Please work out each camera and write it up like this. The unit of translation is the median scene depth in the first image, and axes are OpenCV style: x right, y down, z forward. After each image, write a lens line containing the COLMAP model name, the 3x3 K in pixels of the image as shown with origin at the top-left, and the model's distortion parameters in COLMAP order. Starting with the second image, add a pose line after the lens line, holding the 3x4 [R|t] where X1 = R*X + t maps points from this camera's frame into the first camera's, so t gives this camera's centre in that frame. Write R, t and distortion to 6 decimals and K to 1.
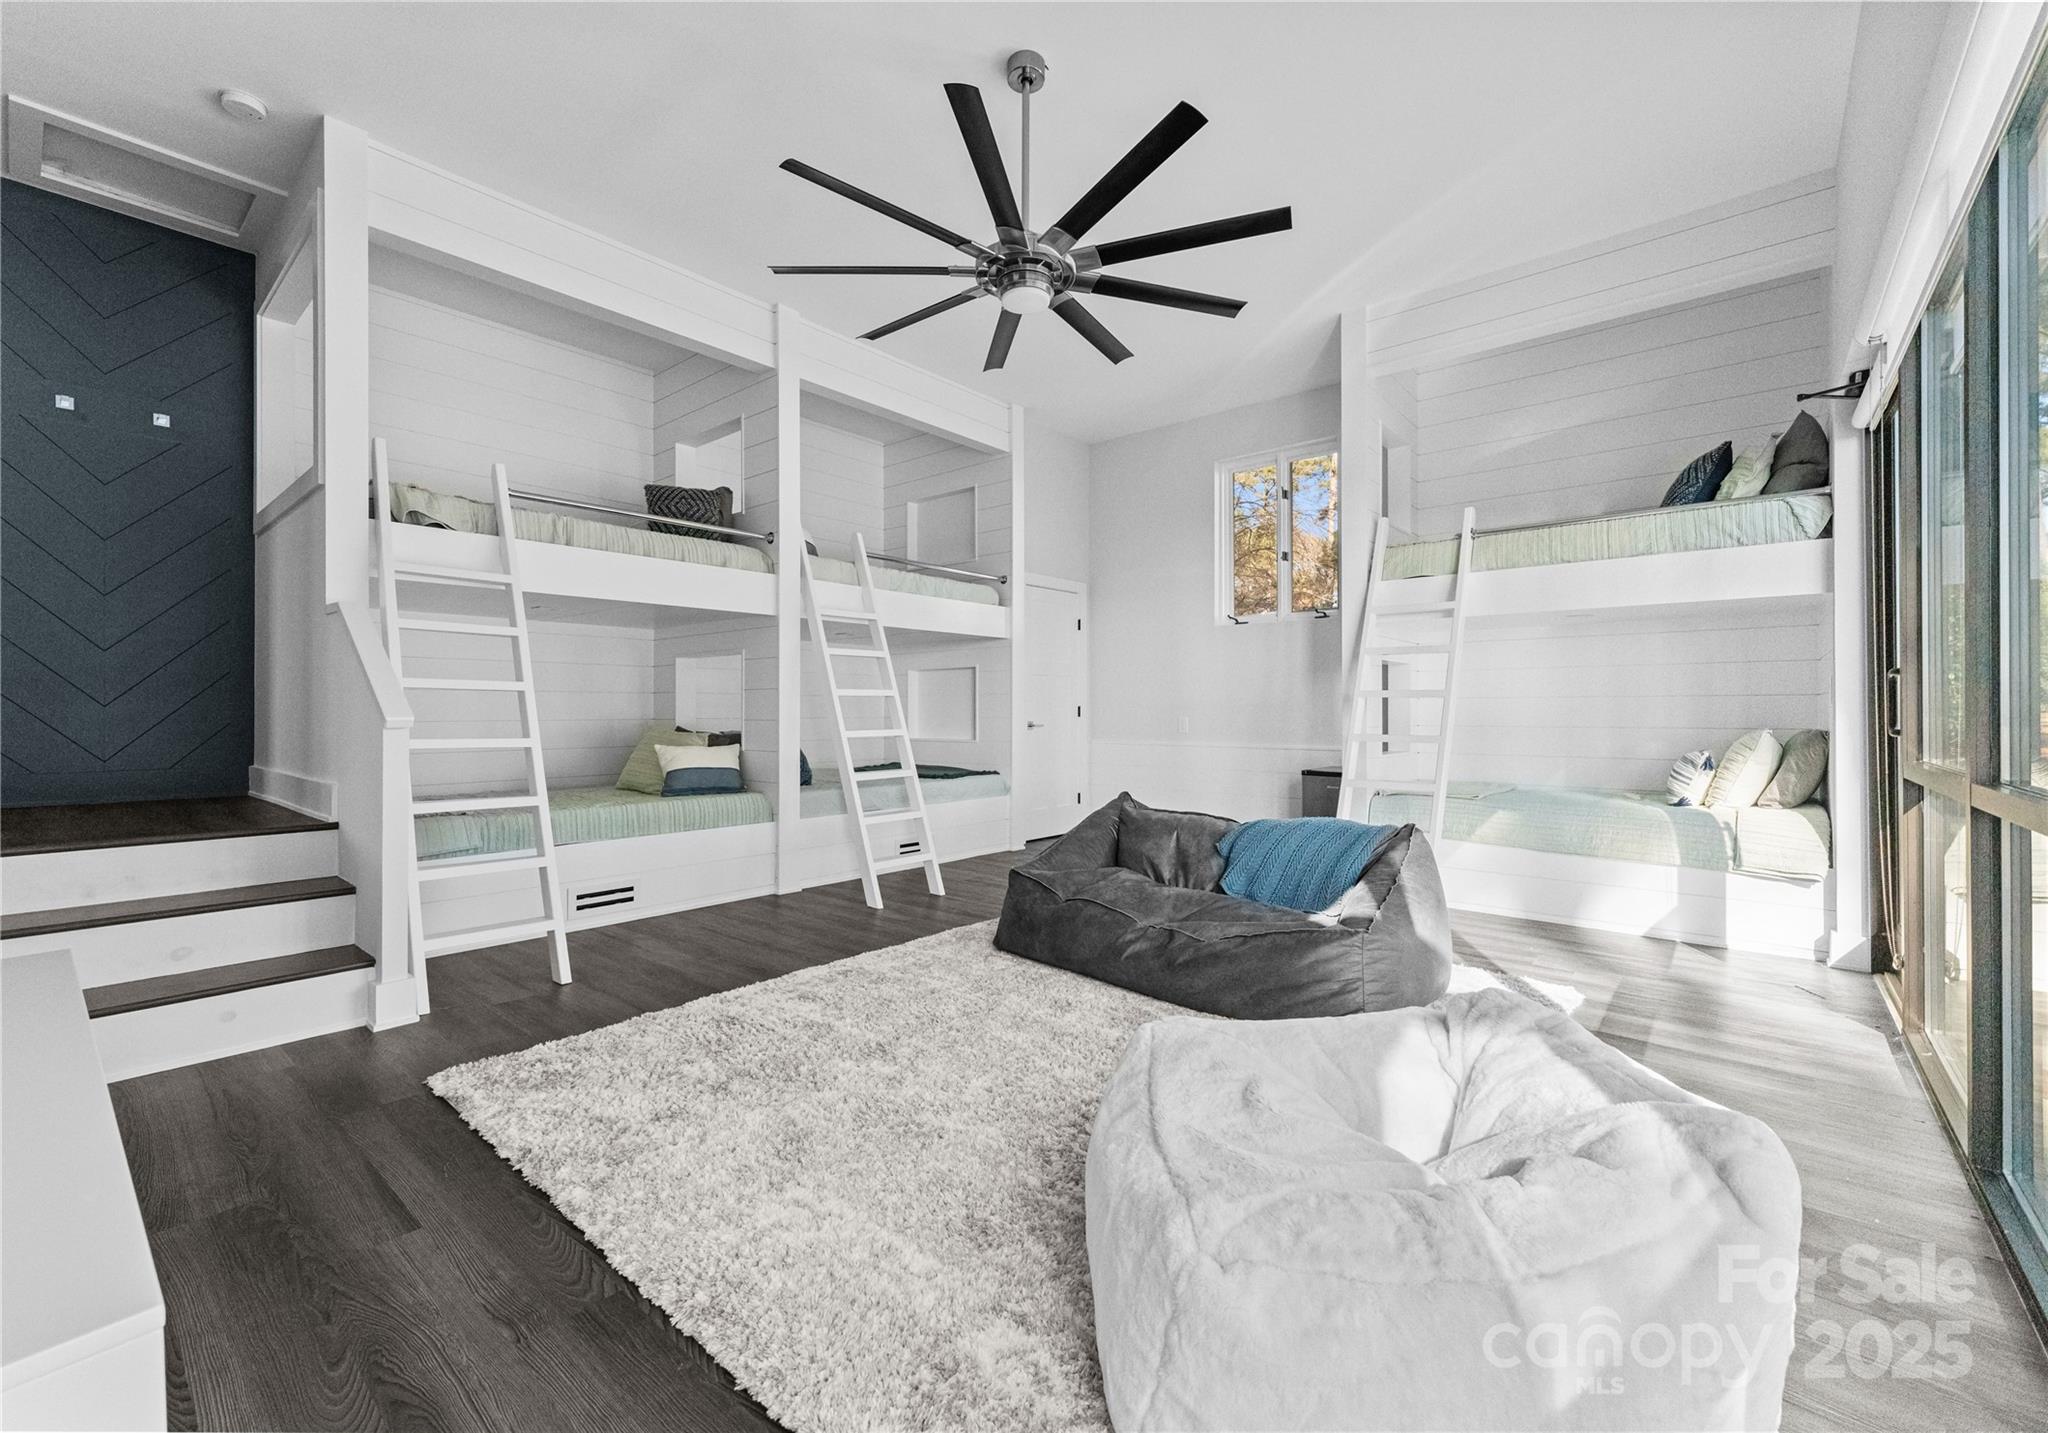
lens RADIAL K [[873.2, 0, 1032.9], [0, 873.2, 713.1], [0, 0, 1]] dist [0.000689, -0.000218]
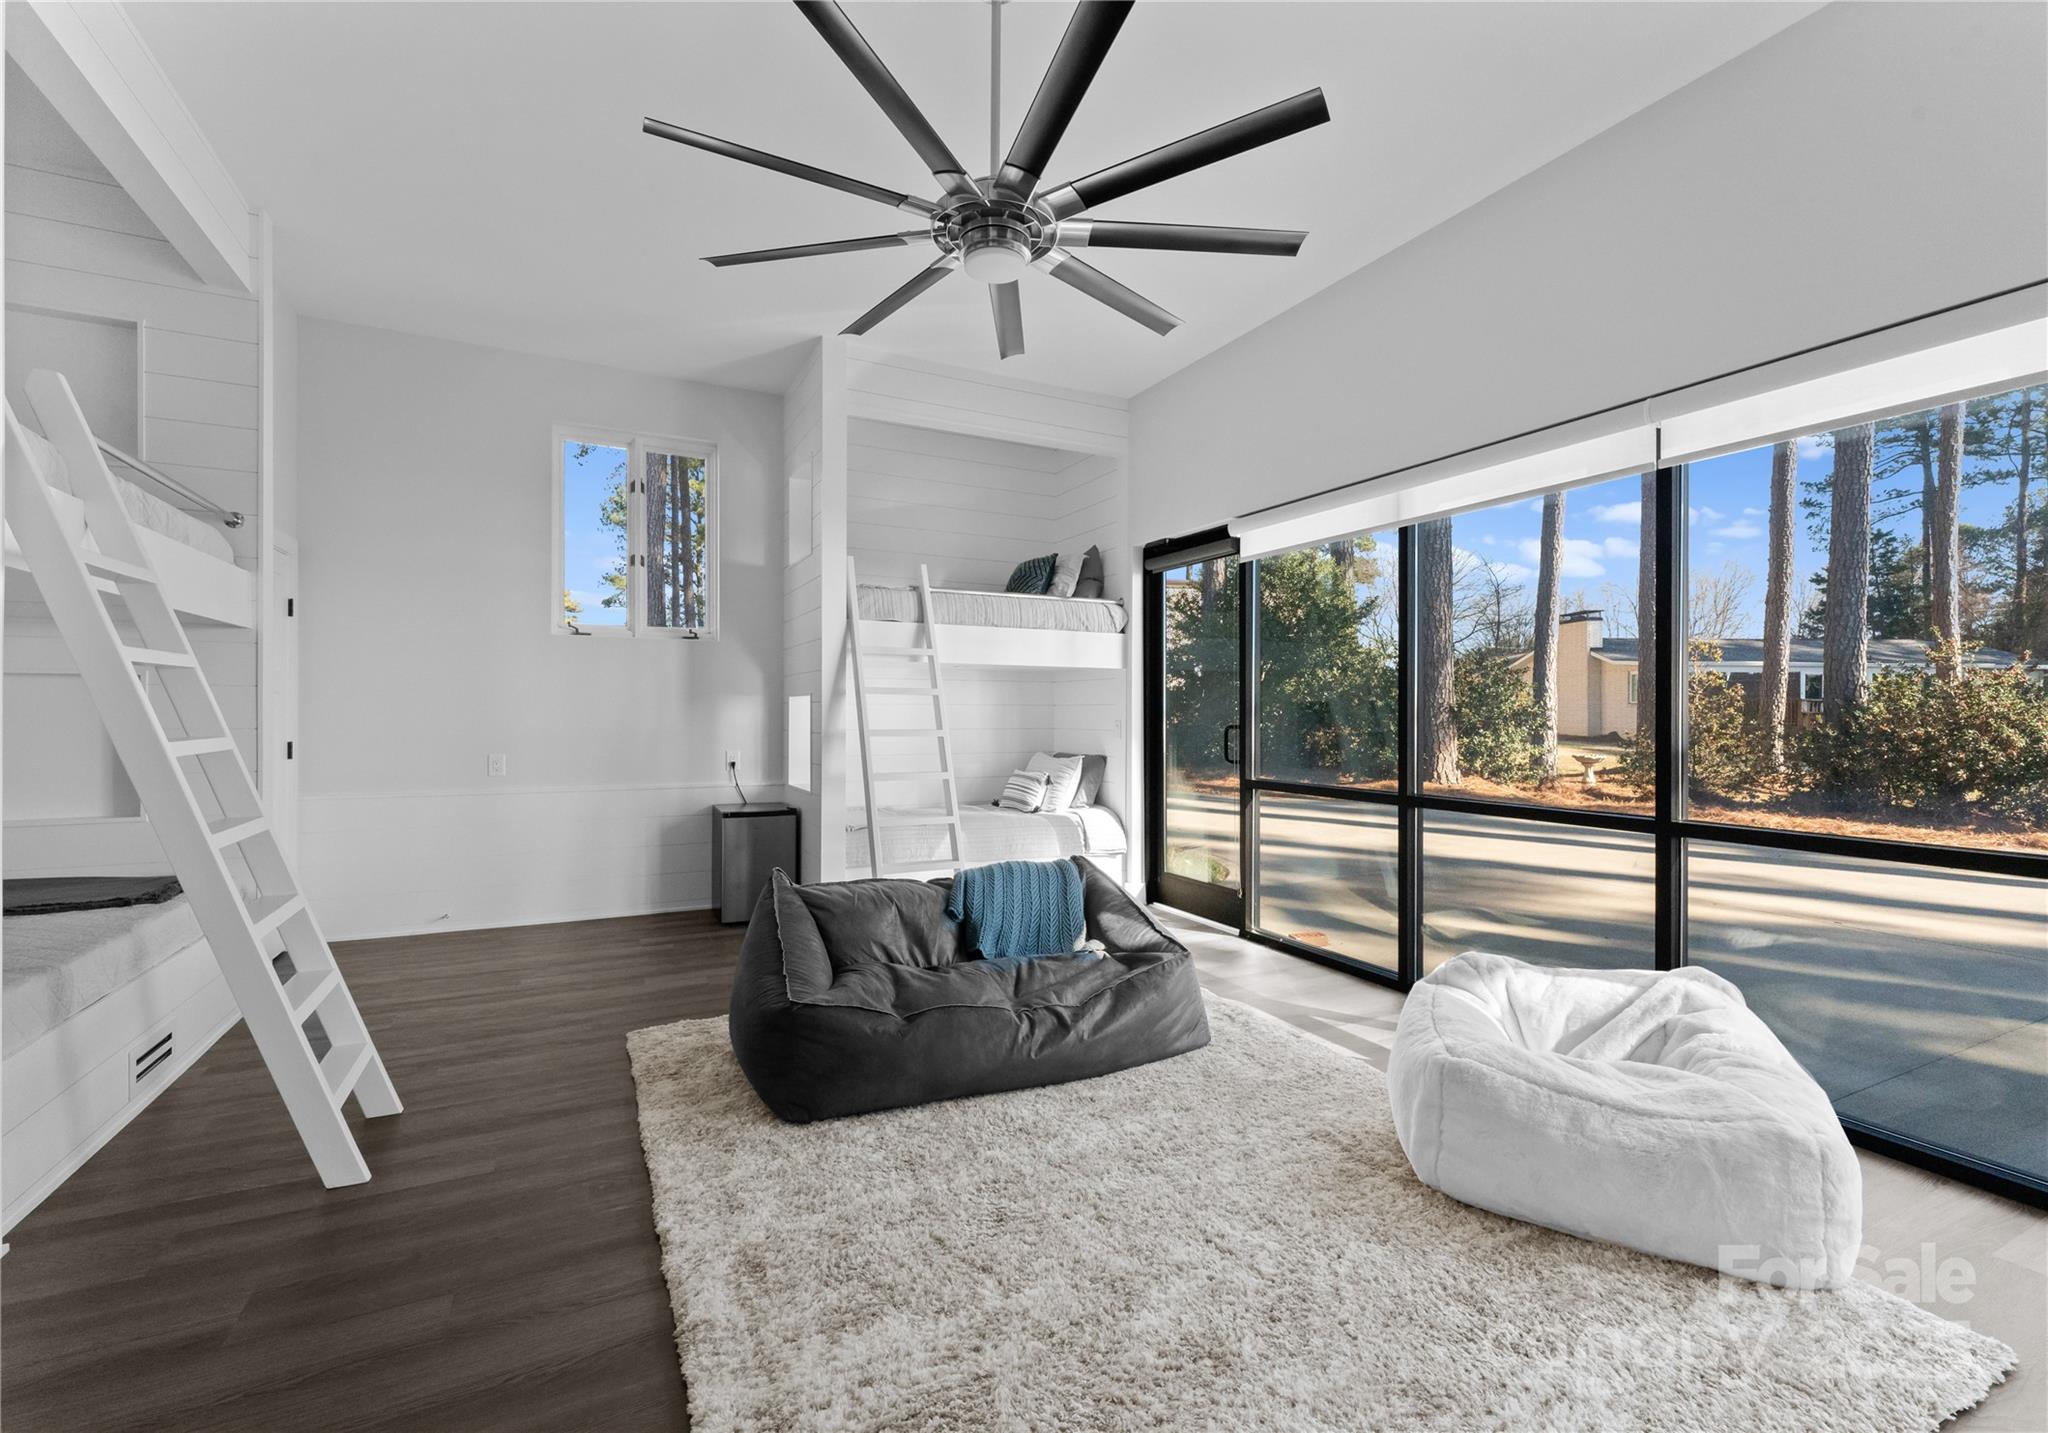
lens RADIAL K [[873.2, 0, 1034.2], [0, 873.2, 719.2], [0, 0, 1]] dist [0.000689, -0.000218]
pose [[0.378471, -0.004980, 0.925600, -0.565304], [-0.003773, 0.999969, 0.006923, -0.053538], [-0.925605, -0.006112, 0.378441, 0.520416]]
